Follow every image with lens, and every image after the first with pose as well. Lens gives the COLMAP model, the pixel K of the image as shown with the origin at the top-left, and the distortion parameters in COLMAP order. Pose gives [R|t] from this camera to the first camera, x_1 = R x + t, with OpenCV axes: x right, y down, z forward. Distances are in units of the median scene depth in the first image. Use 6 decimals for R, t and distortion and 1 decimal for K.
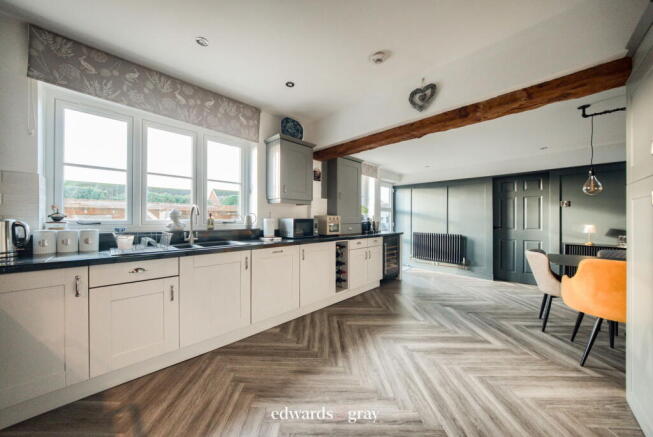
lens RADIAL K [[225.5, 0, 315.5], [0, 225.5, 219.2], [0, 0, 1]] dist [-0.008851, 0.000076]
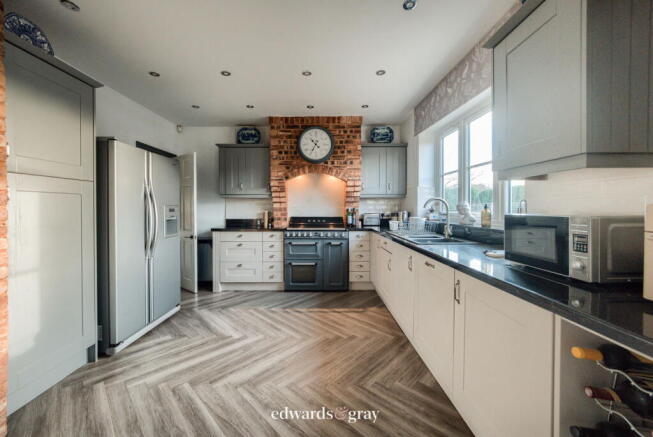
lens RADIAL K [[255.4, 0, 326.0], [0, 255.4, 209.5], [0, 0, 1]] dist [-0.000565, -0.000033]
pose [[-0.664887, 0.005201, -0.746926, 0.760425], [0.001173, 0.999982, 0.005919, -0.024446], [0.746943, 0.003059, -0.664881, 1.668246]]
